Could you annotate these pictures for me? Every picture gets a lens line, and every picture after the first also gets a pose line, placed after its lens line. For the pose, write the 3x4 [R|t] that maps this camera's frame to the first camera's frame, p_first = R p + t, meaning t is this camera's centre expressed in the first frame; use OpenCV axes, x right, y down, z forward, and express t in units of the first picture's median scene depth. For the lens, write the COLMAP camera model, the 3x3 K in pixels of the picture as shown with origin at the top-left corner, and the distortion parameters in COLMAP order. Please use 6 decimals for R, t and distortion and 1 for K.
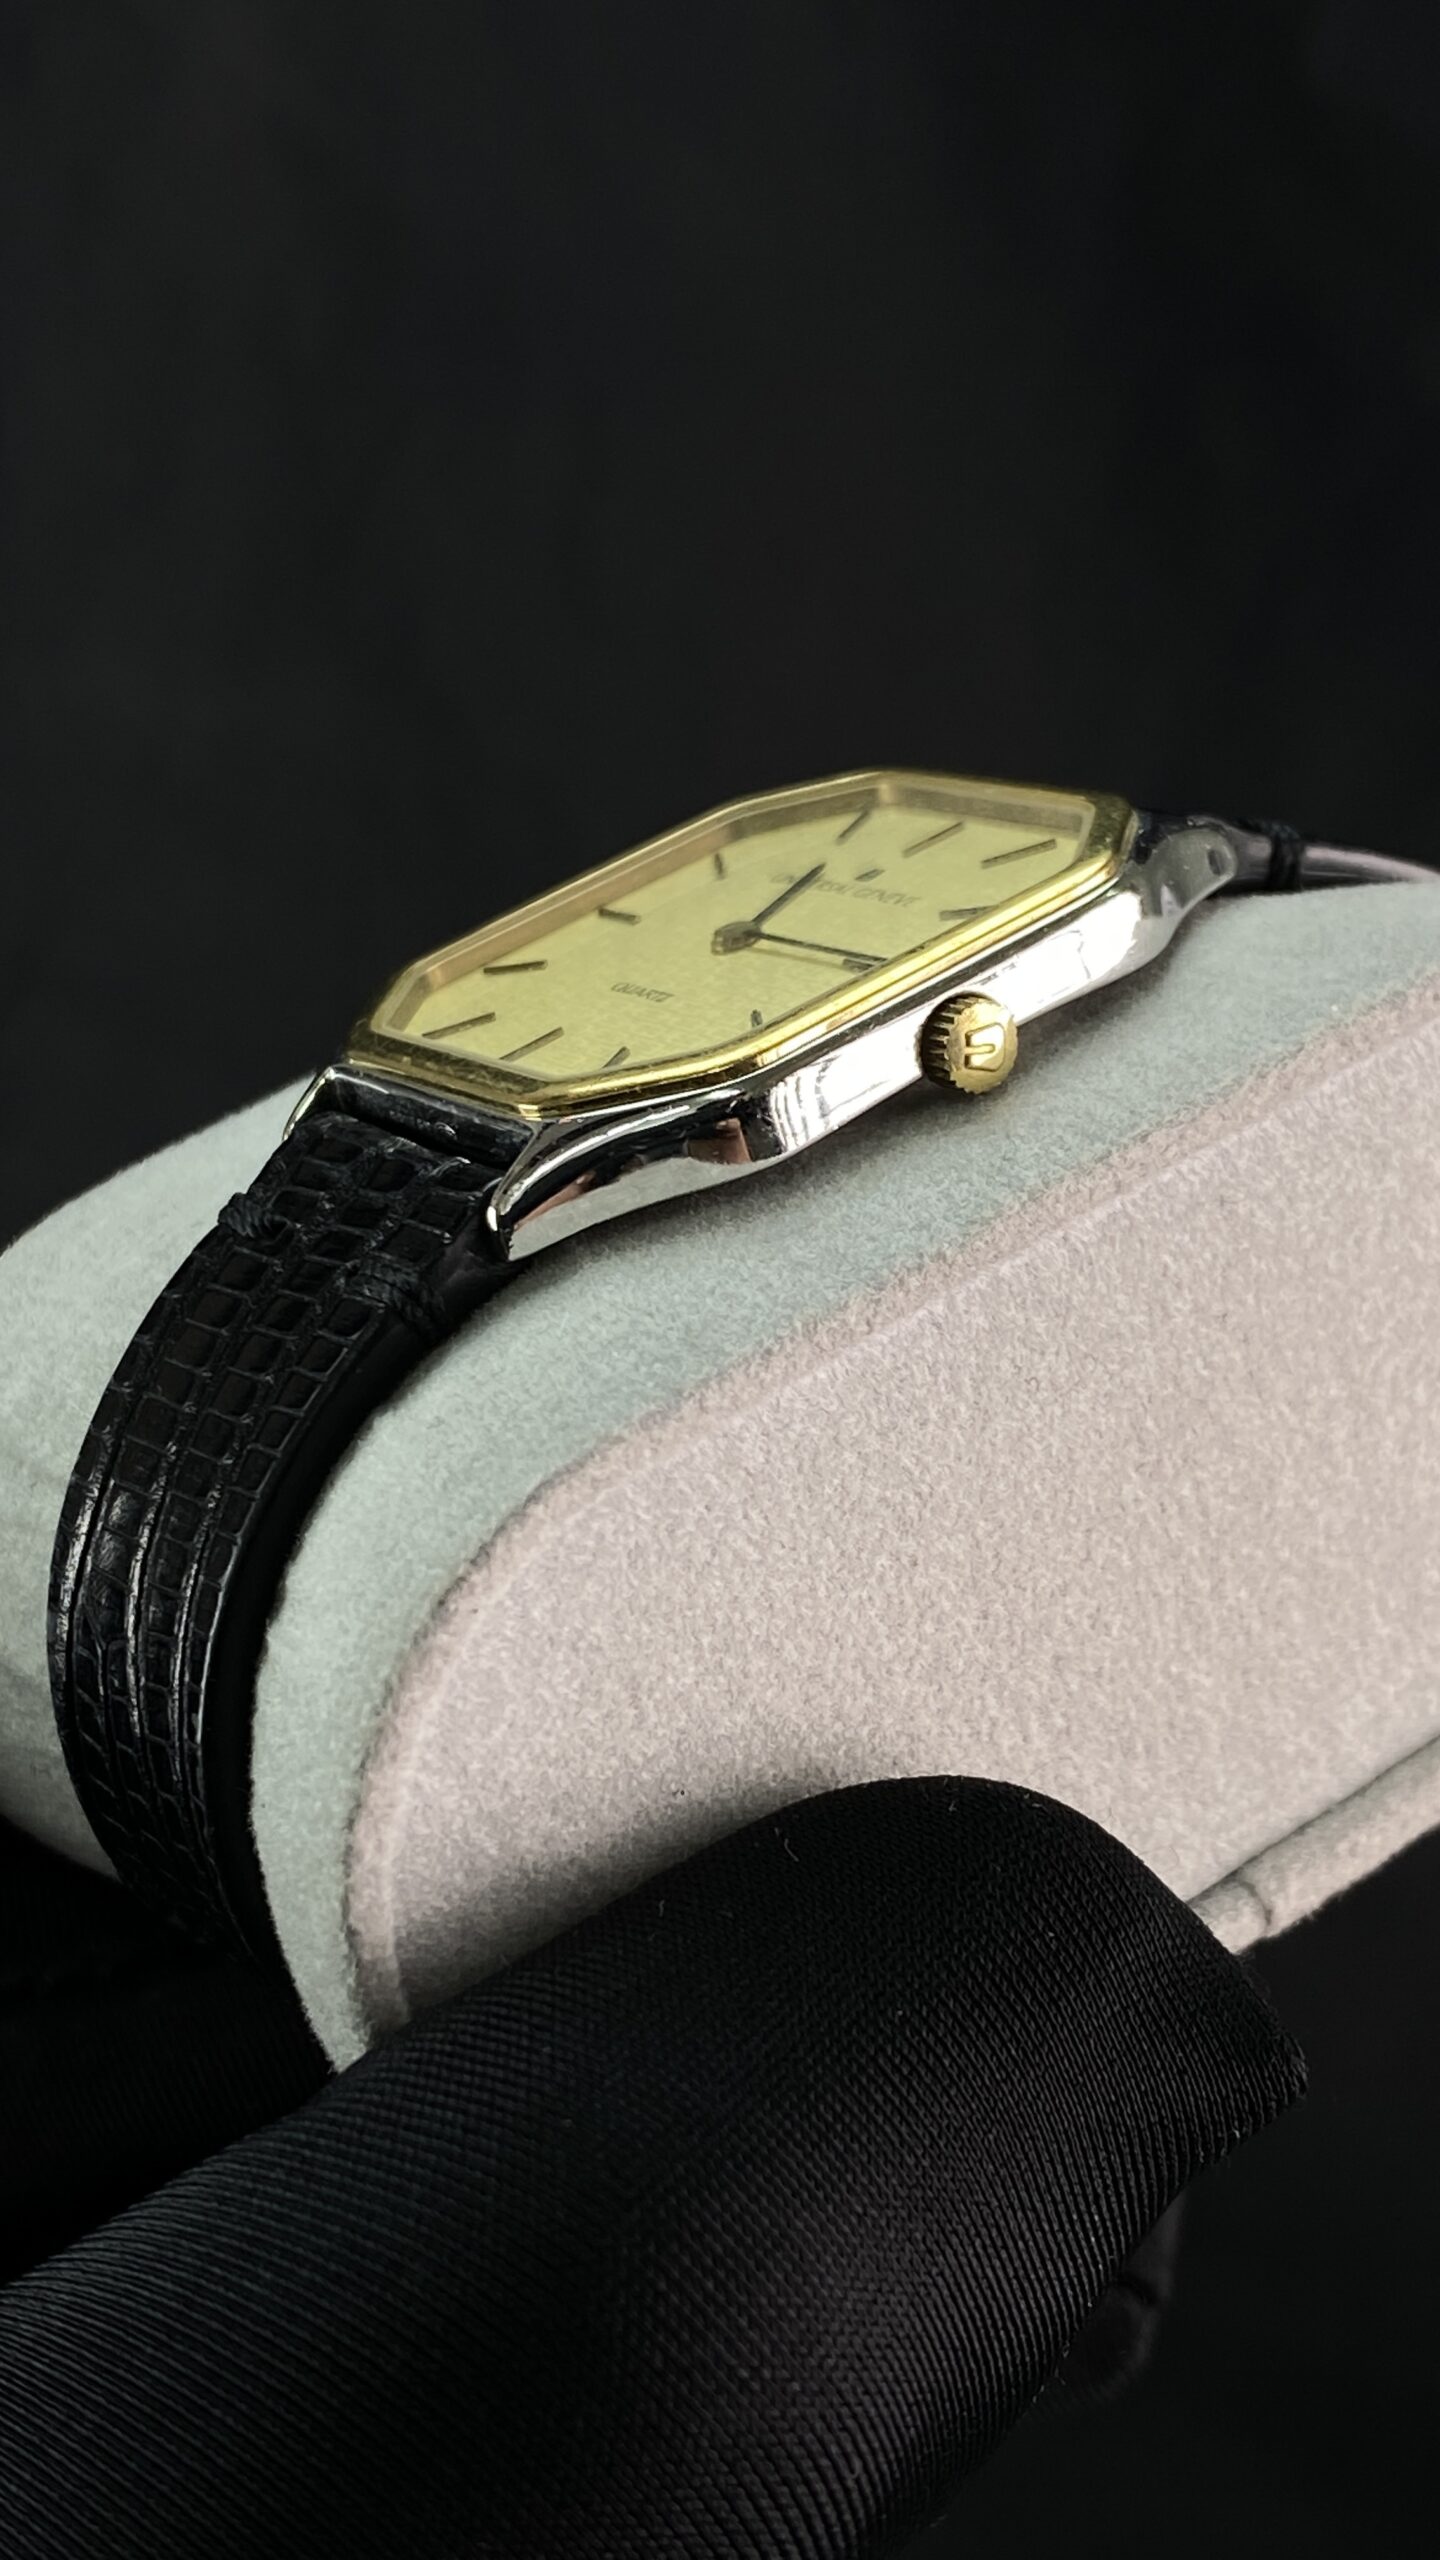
lens RADIAL K [[3741.4, 0, 720.0], [0, 3741.4, 1280.0], [0, 0, 1]] dist [-0.019861, 0.045328]
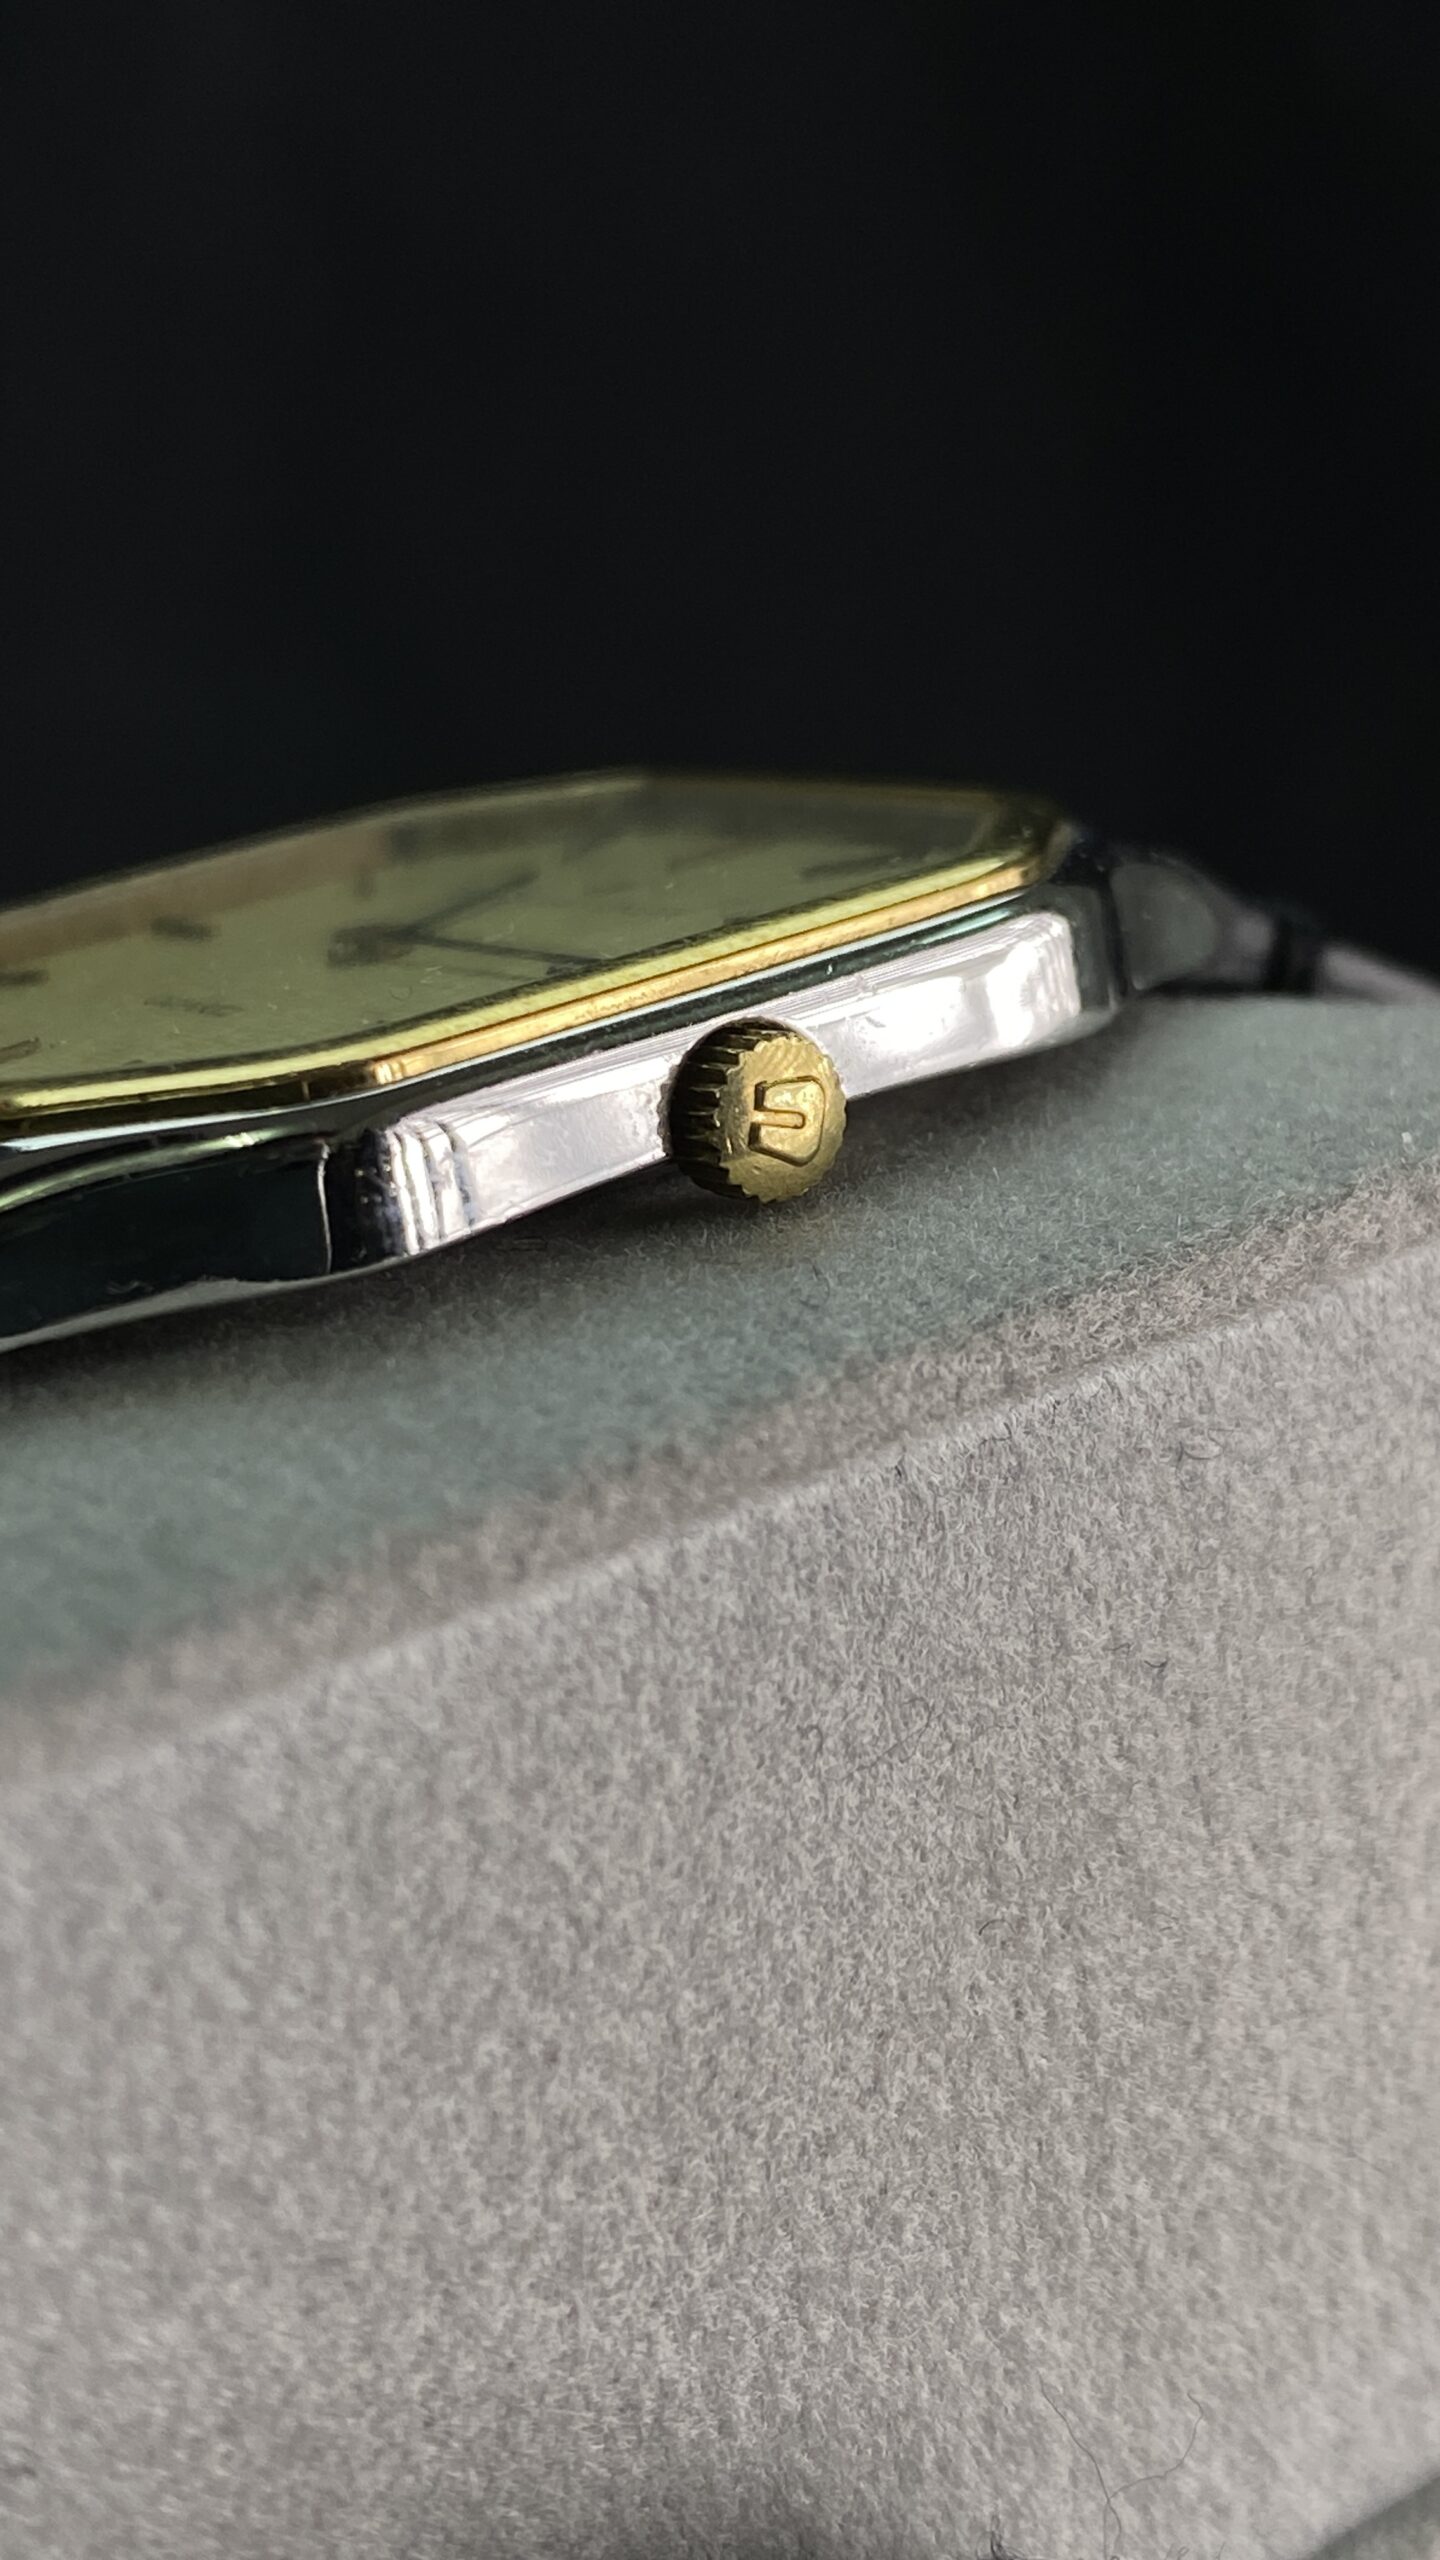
lens RADIAL K [[3552.8, 0, 720.0], [0, 3552.8, 1280.0], [0, 0, 1]] dist [0.138683, -0.886993]
pose [[0.989975, 0.121354, 0.072263, 0.025826], [-0.107247, 0.978801, -0.174492, 0.053297], [-0.091907, 0.164993, 0.982003, 0.487585]]
